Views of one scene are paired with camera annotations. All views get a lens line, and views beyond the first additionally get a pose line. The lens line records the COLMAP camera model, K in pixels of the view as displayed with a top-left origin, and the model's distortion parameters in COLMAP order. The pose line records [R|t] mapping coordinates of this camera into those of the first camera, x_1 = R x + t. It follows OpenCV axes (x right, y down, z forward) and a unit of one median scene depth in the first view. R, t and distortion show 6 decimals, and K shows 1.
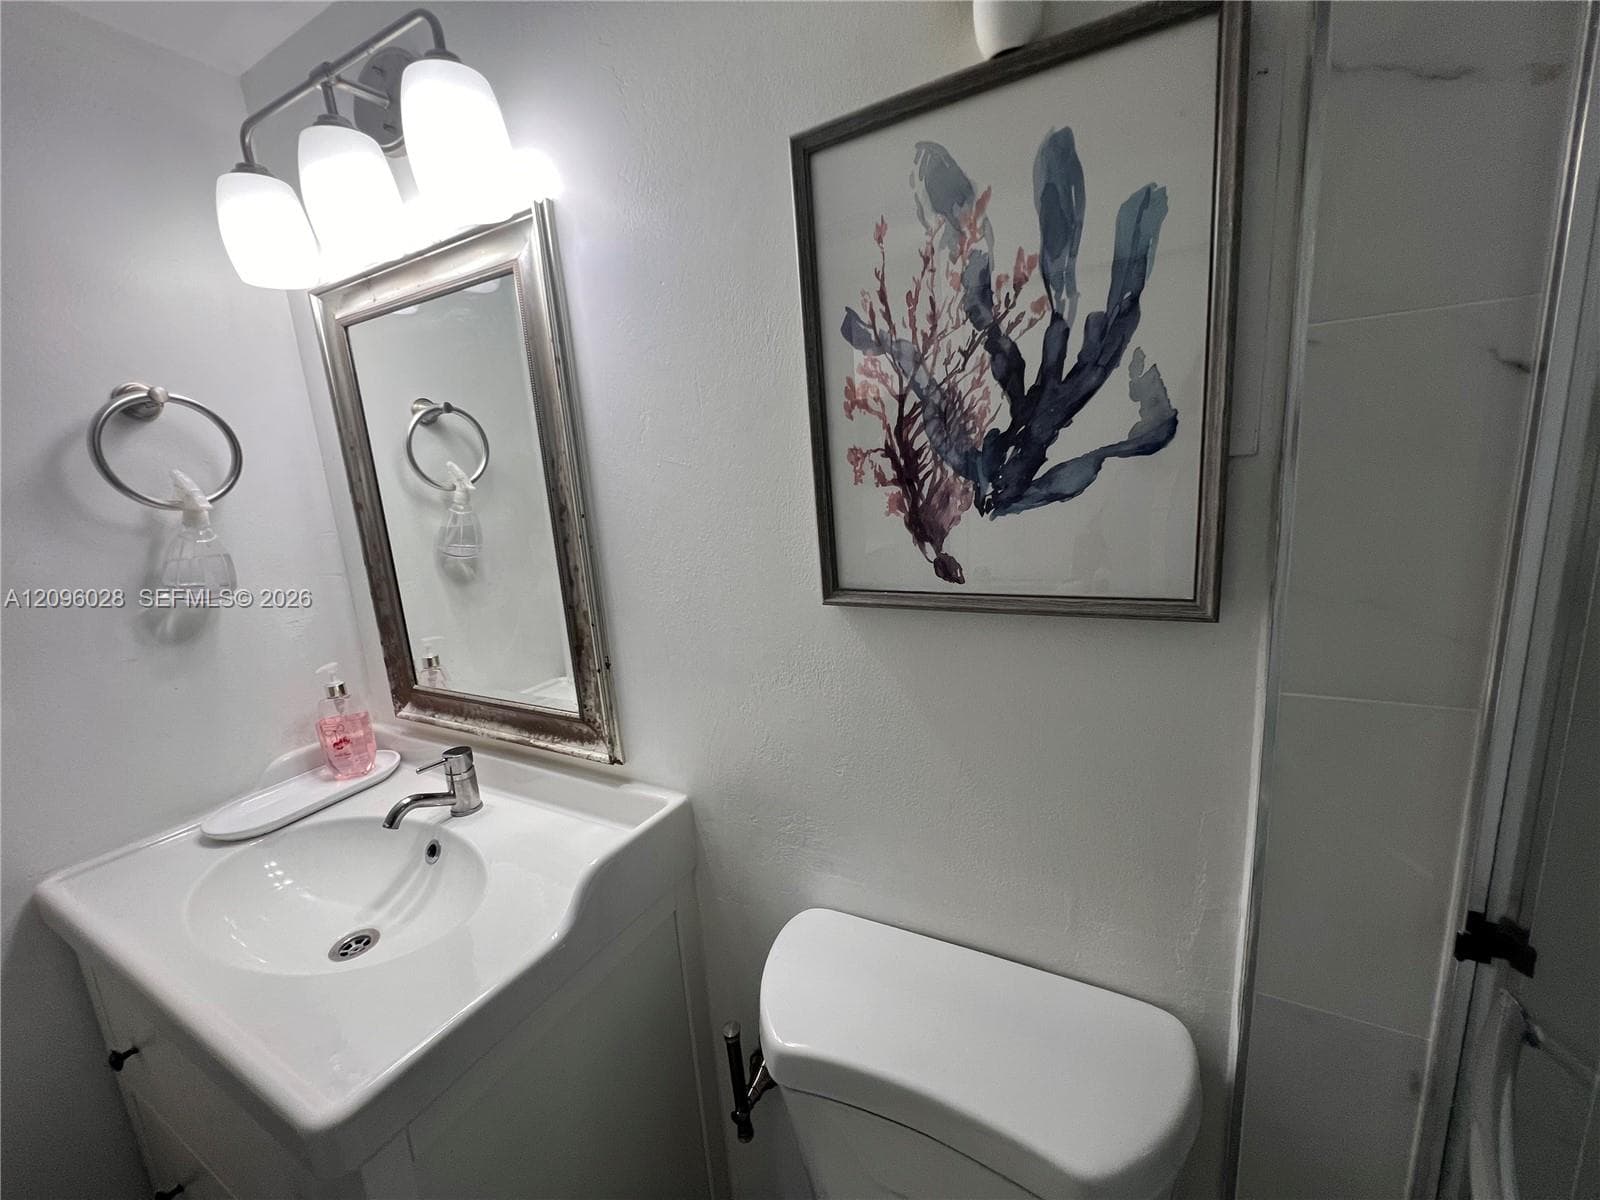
lens RADIAL K [[644.9, 0, 806.9], [0, 644.9, 599.5], [0, 0, 1]] dist [-0.000048, -0.000482]
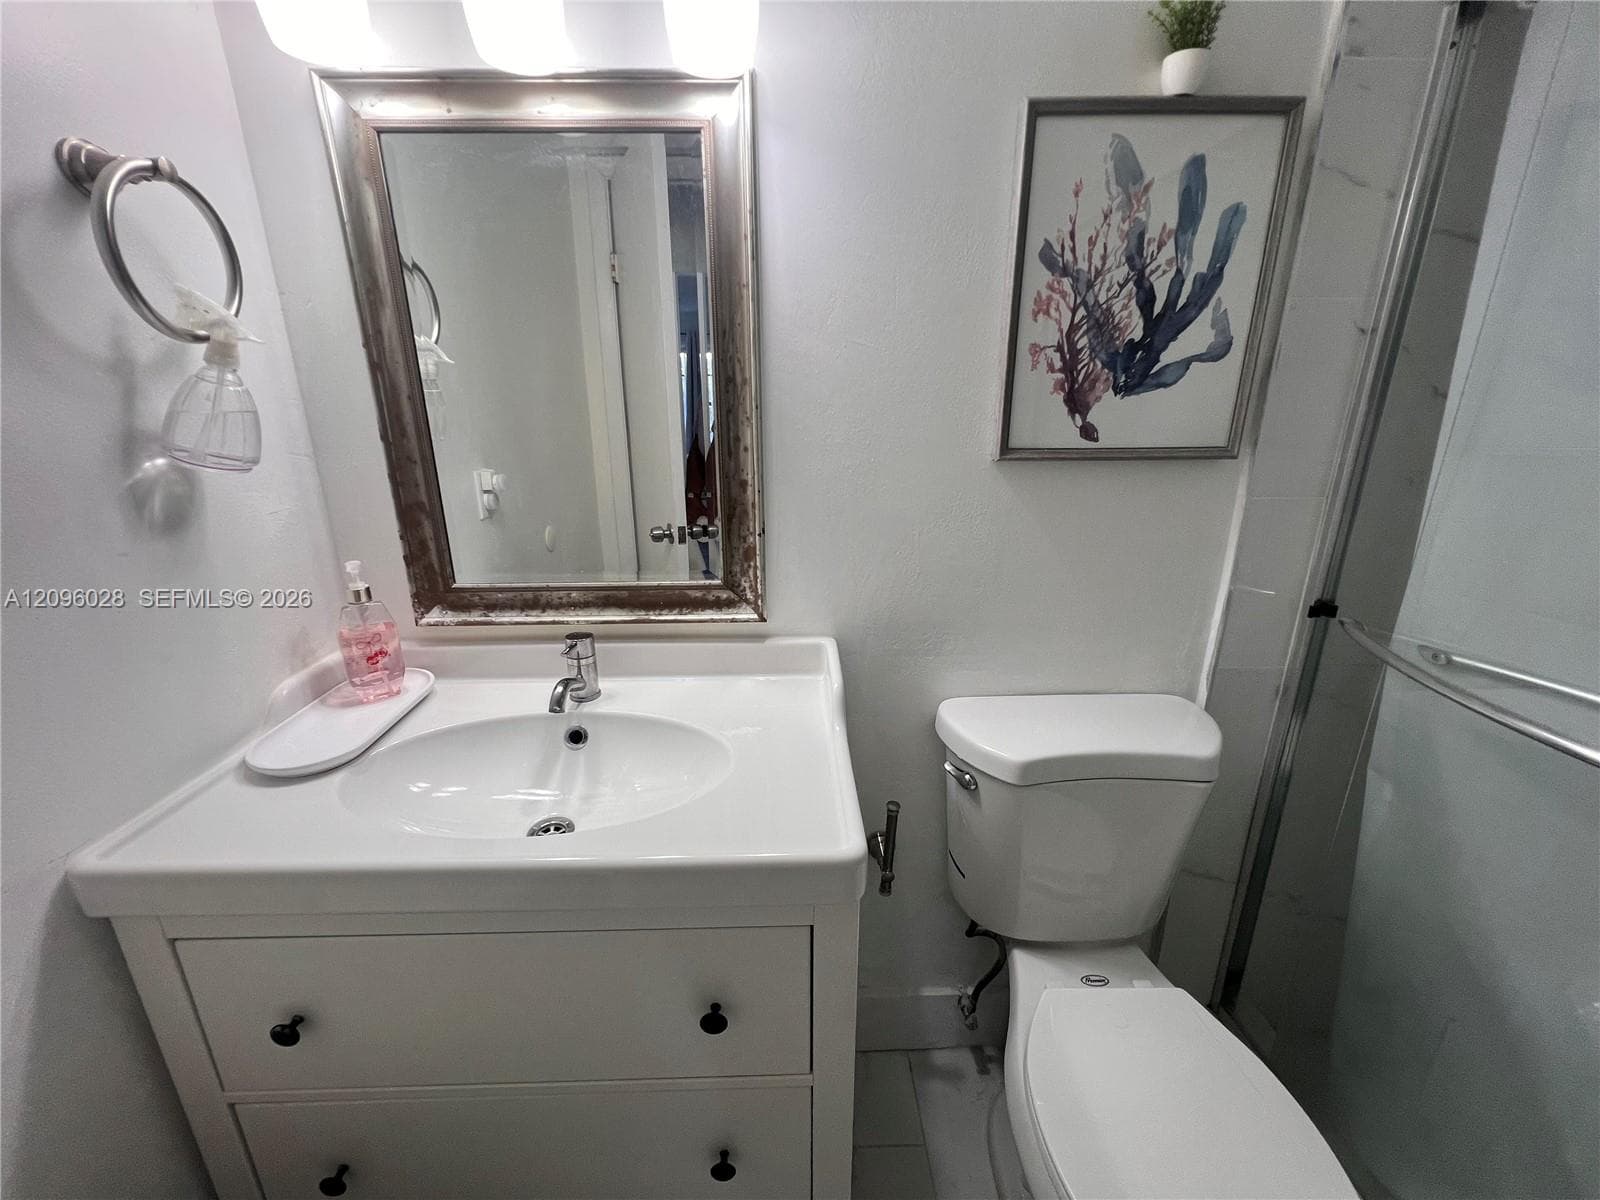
lens RADIAL K [[644.9, 0, 802.9], [0, 644.9, 600.1], [0, 0, 1]] dist [-0.000048, -0.000482]
pose [[0.861881, -0.089226, 0.499200, -1.183607], [0.046480, 0.994155, 0.097444, 0.170104], [-0.504977, -0.060783, 0.860990, 0.012758]]
